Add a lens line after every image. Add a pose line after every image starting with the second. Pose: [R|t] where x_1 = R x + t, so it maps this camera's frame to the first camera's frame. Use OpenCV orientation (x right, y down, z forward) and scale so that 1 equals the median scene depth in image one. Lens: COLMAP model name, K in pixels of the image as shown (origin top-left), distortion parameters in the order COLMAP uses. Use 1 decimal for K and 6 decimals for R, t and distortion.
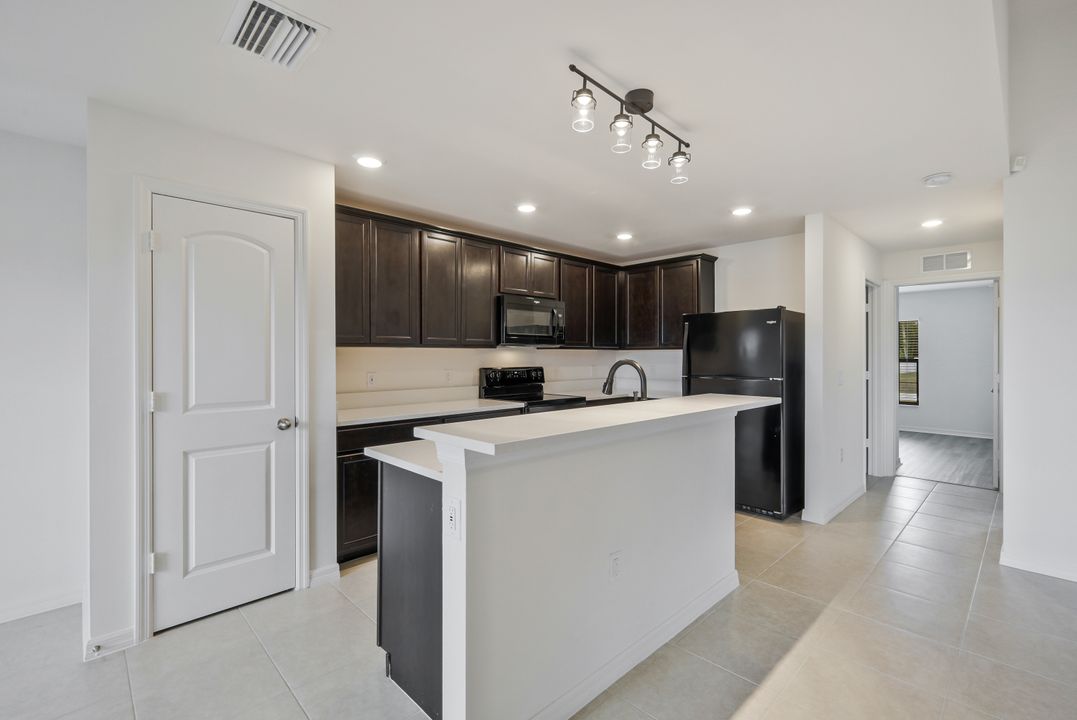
lens RADIAL K [[476.2, 0, 536.6], [0, 476.2, 358.2], [0, 0, 1]] dist [0.001558, 0.000264]
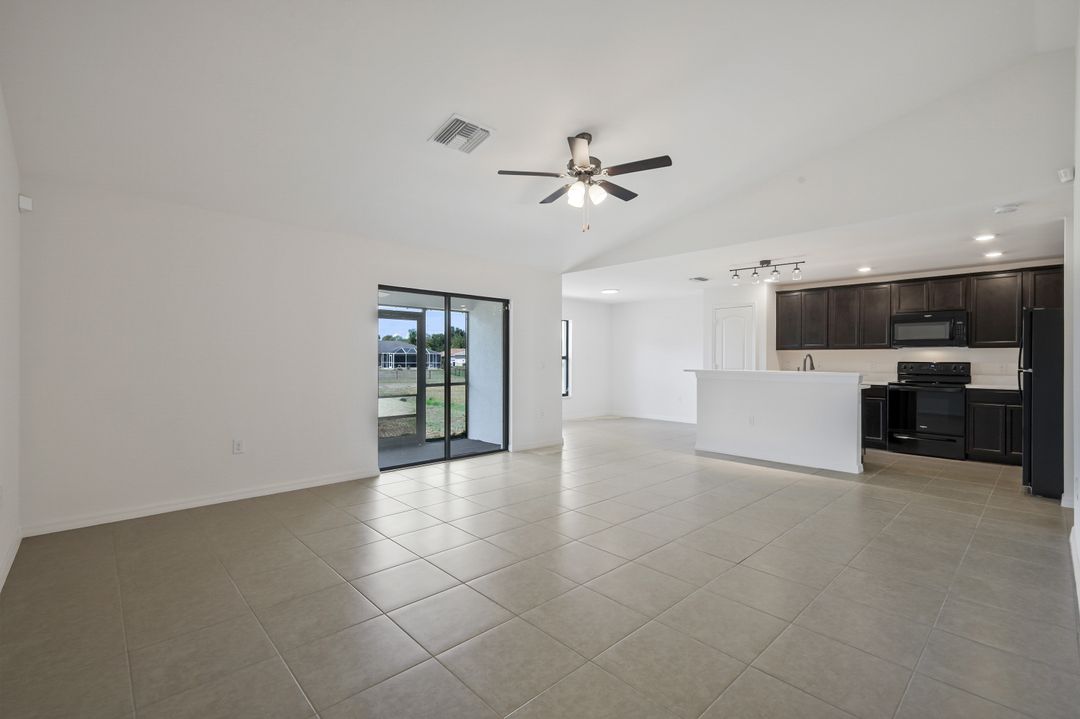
lens RADIAL K [[477.5, 0, 537.7], [0, 477.5, 358.3], [0, 0, 1]] dist [0.001558, 0.000264]
pose [[-0.020179, -0.002512, -0.999793, 2.356069], [-0.008981, 0.999957, -0.002331, 0.038652], [0.999756, 0.008932, -0.020201, -0.226979]]
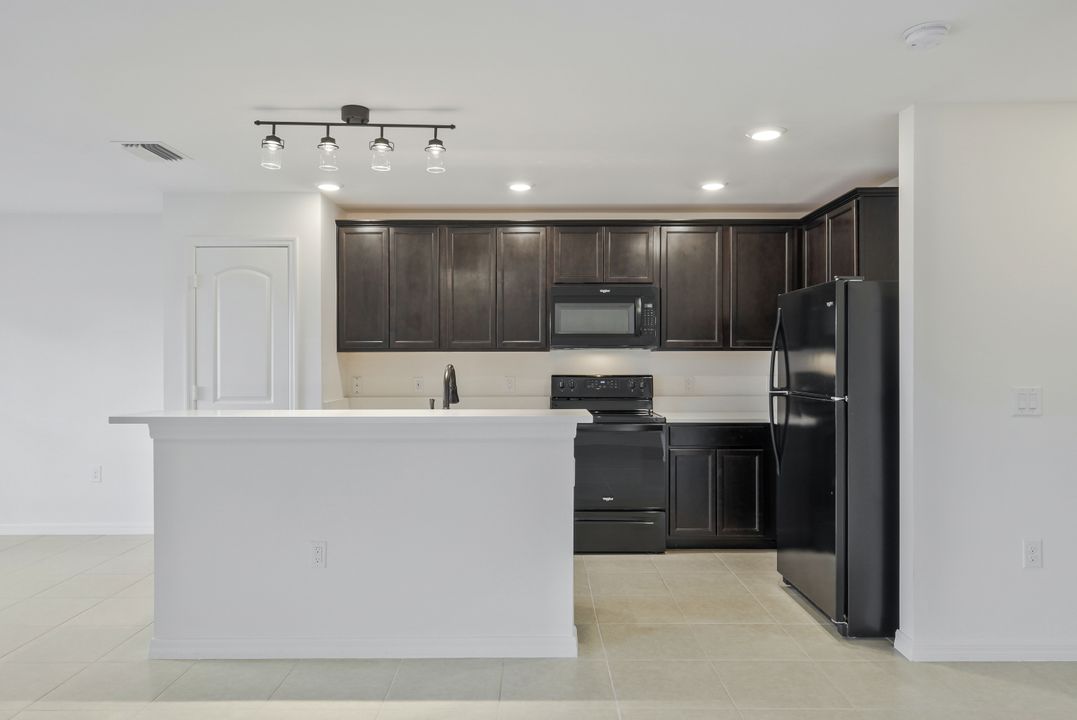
lens RADIAL K [[741.1, 0, 535.7], [0, 741.1, 360.0], [0, 0, 1]] dist [0.009786, -0.000845]
pose [[0.716963, -0.002281, -0.697107, 1.228632], [-0.000872, 0.999991, -0.004169, 0.000133], [0.697110, 0.003597, 0.716955, 0.091512]]
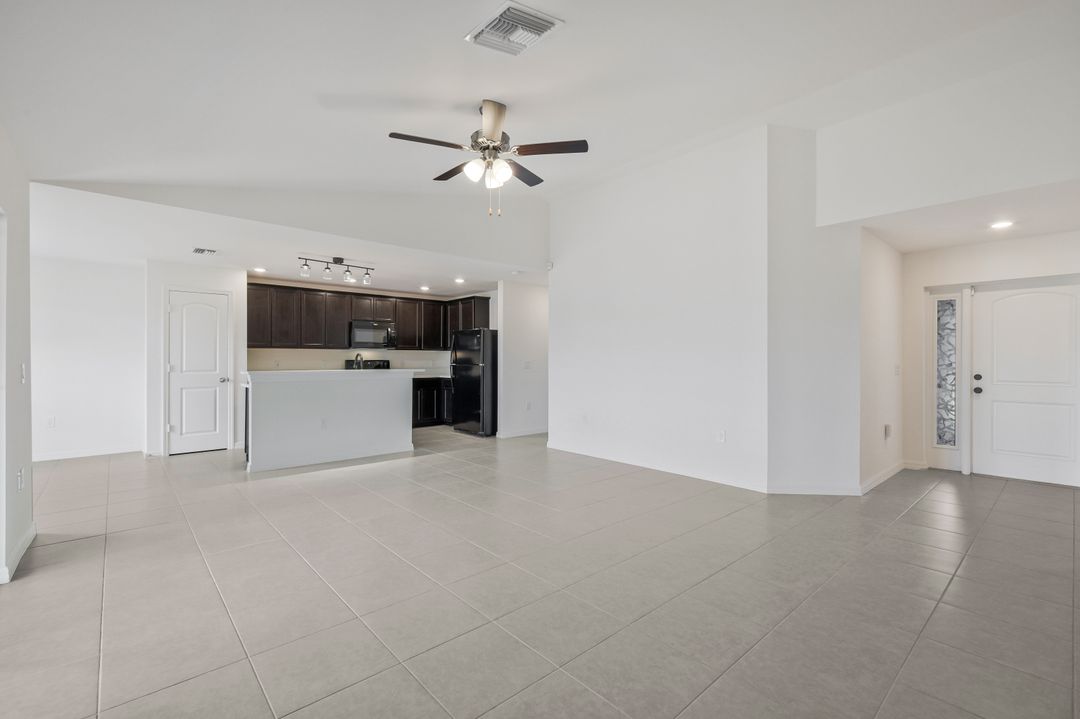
lens RADIAL K [[477.5, 0, 541.4], [0, 477.5, 360.2], [0, 0, 1]] dist [0.001558, 0.000264]
pose [[0.999436, 0.001308, -0.033555, 1.141114], [-0.001405, 0.999995, -0.002867, 0.041334], [0.033551, 0.002912, 0.999433, -1.338882]]
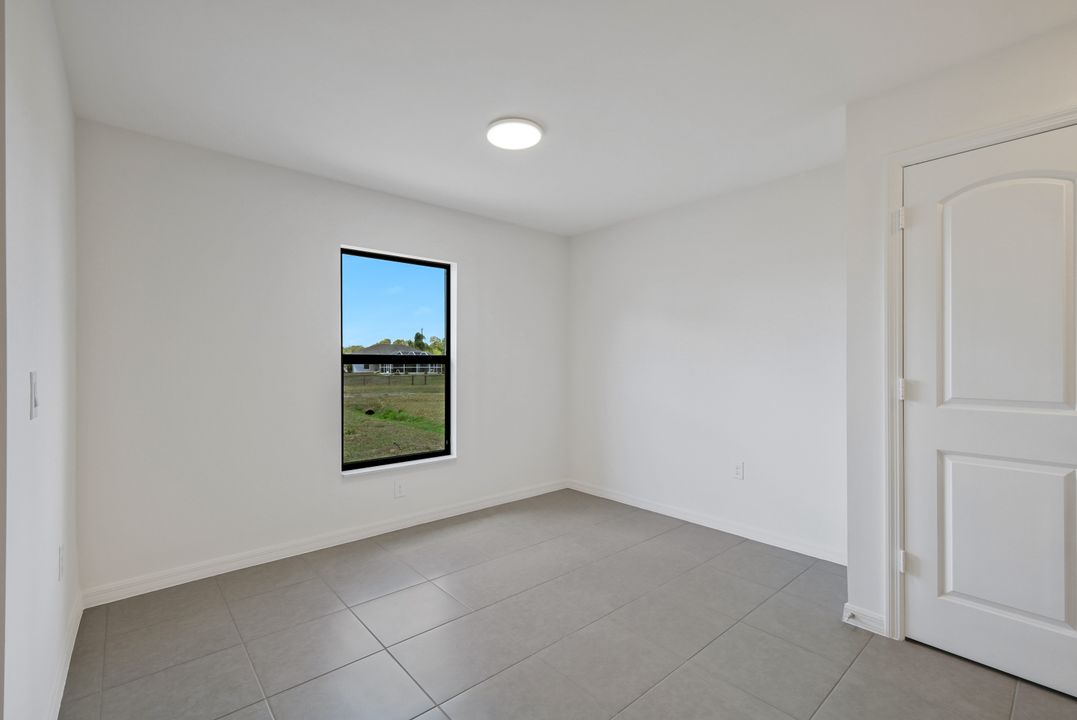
lens RADIAL K [[476.2, 0, 534.4], [0, 476.2, 360.3], [0, 0, 1]] dist [0.001558, 0.000264]
pose [[-0.060170, -0.006335, -0.998168, 0.146933], [-0.004613, 0.999971, -0.006068, 0.034956], [0.998177, 0.004240, -0.060197, 0.273186]]
